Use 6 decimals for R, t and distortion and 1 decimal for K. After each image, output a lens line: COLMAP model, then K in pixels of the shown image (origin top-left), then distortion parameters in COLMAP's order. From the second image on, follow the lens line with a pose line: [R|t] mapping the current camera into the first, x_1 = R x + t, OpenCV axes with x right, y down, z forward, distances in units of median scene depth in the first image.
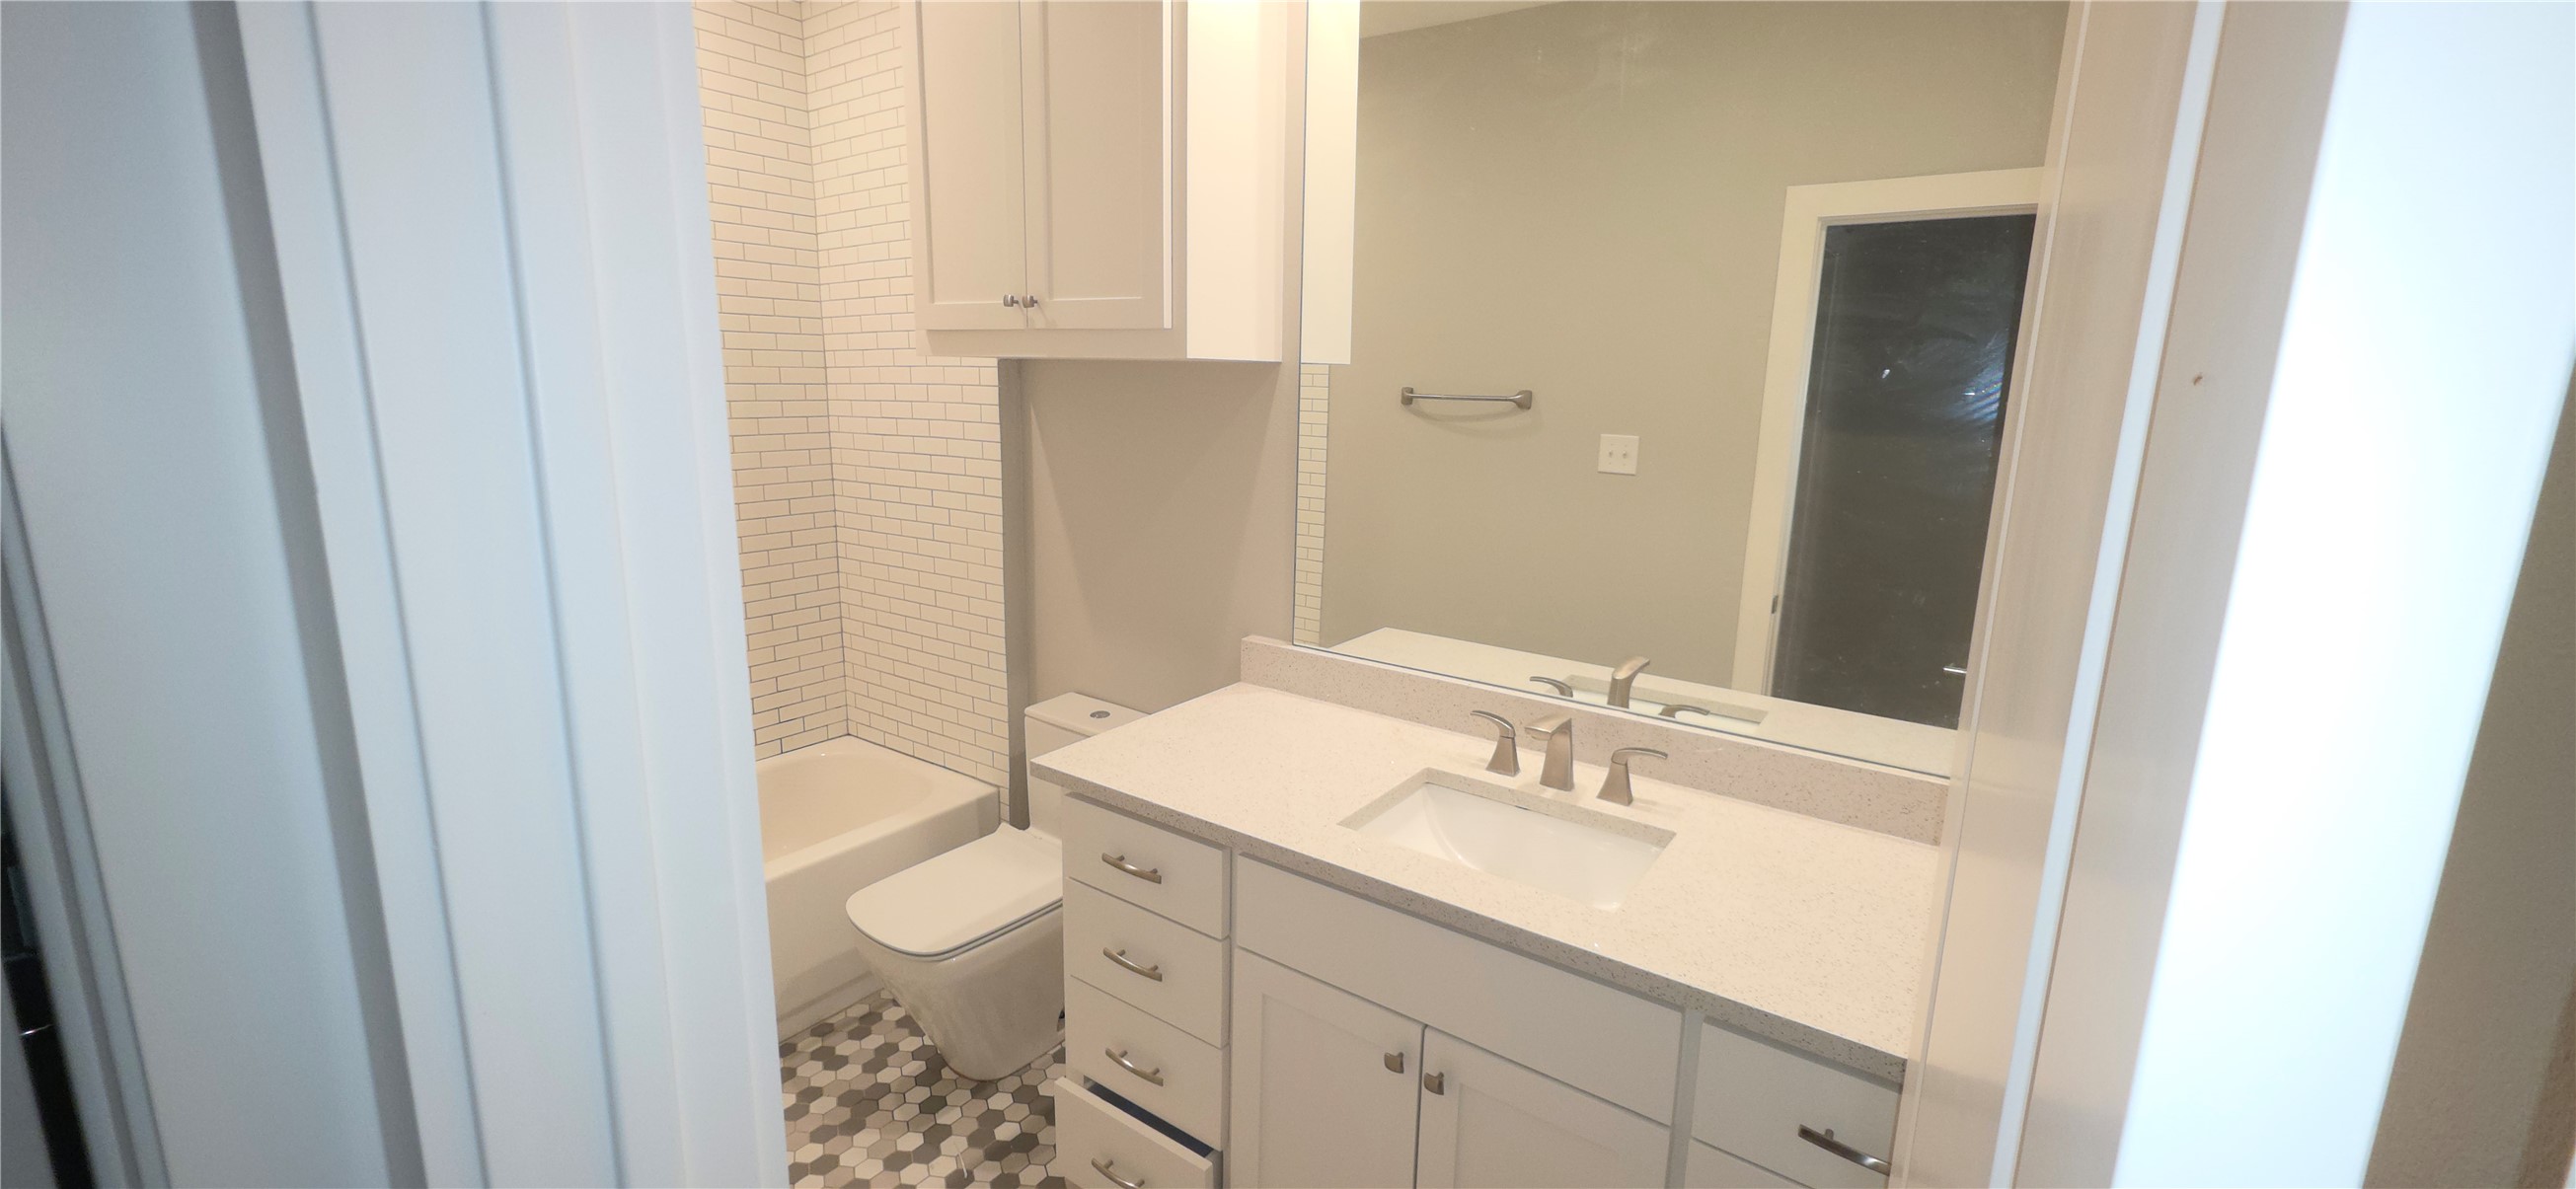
lens RADIAL K [[1025.3, 0, 1289.2], [0, 1025.3, 567.8], [0, 0, 1]] dist [0.009482, -0.000422]
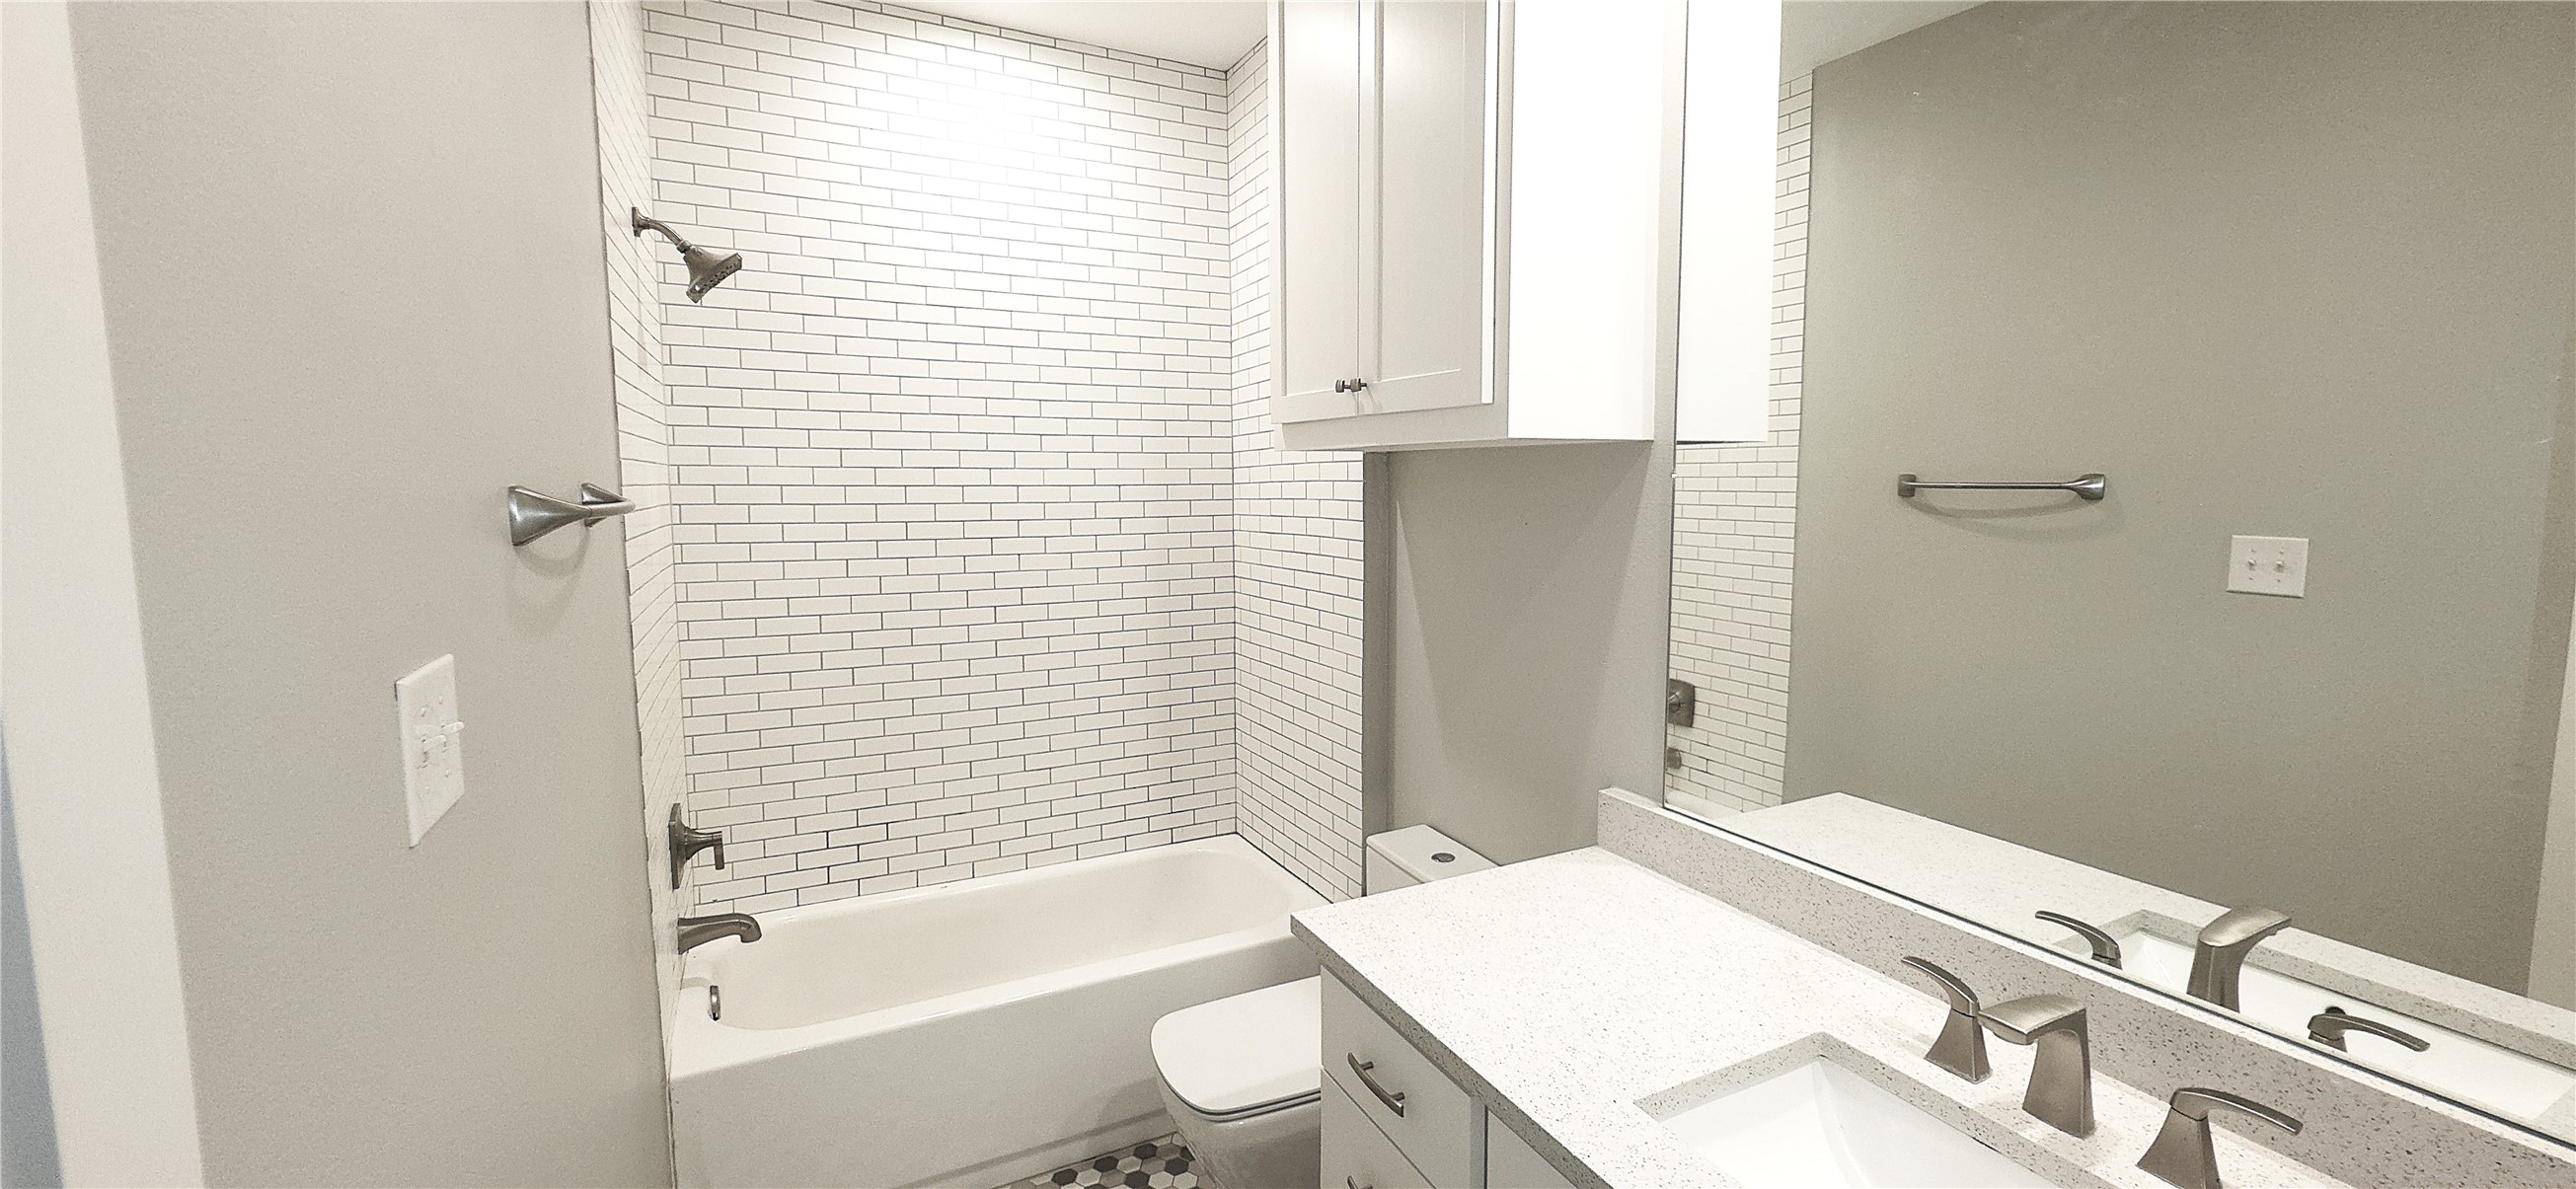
lens RADIAL K [[1025.3, 0, 1289.2], [0, 1025.3, 567.8], [0, 0, 1]] dist [0.009482, -0.000422]
pose [[0.884039, 0.018773, -0.467037, 0.095300], [-0.064688, 0.994492, -0.082471, -0.017876], [0.462916, 0.103120, 0.880384, 0.160331]]
